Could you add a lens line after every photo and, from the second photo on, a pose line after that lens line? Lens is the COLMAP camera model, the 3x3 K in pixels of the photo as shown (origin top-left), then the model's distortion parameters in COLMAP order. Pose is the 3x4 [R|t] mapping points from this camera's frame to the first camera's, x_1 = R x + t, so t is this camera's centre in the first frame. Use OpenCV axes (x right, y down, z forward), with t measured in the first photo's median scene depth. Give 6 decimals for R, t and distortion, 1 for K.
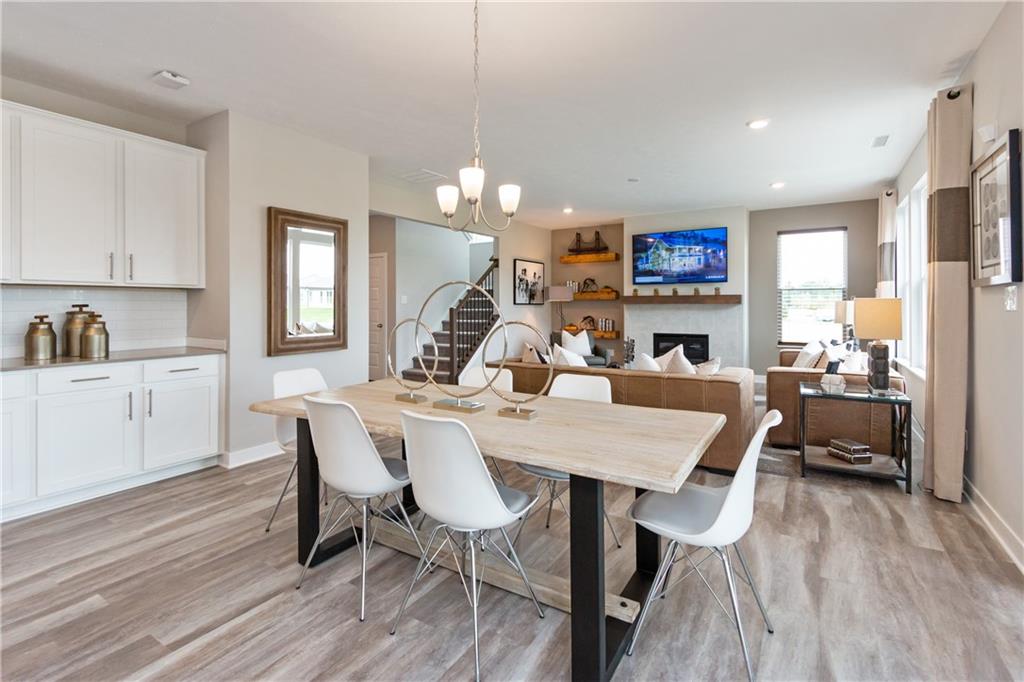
lens RADIAL K [[486.4, 0, 508.5], [0, 486.4, 305.6], [0, 0, 1]] dist [0.000996, -0.000023]
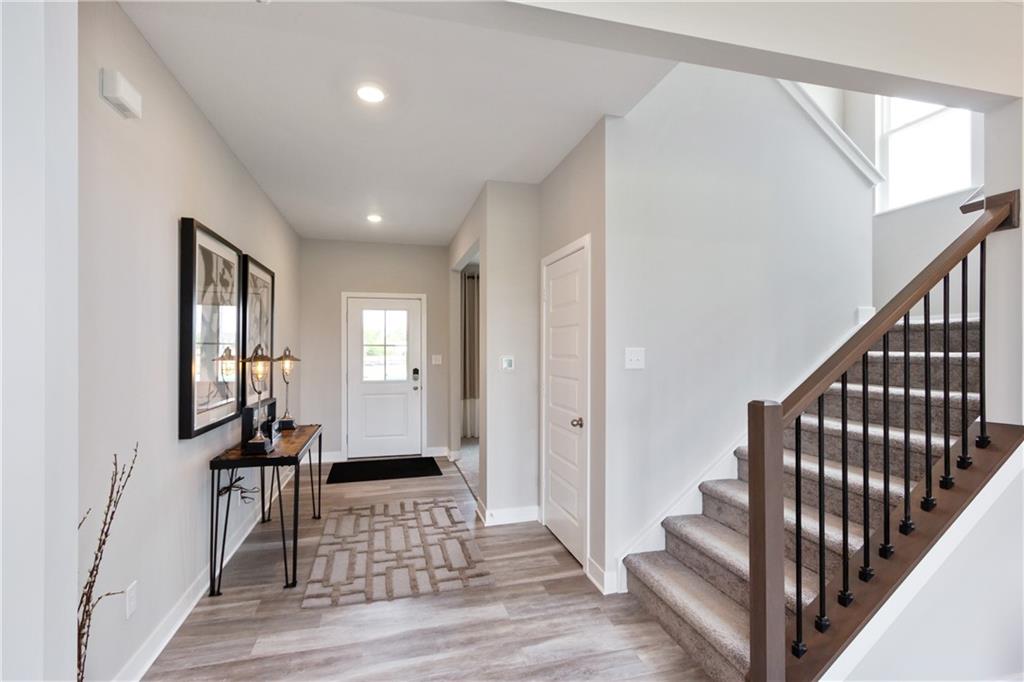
lens RADIAL K [[481.8, 0, 512.0], [0, 481.8, 341.0], [0, 0, 1]] dist [0.037443, 0.000184]
pose [[0.727732, -0.002604, -0.685857, -0.032945], [0.004208, 0.999991, 0.000669, -0.024185], [0.685849, -0.003373, 0.727736, 0.646344]]
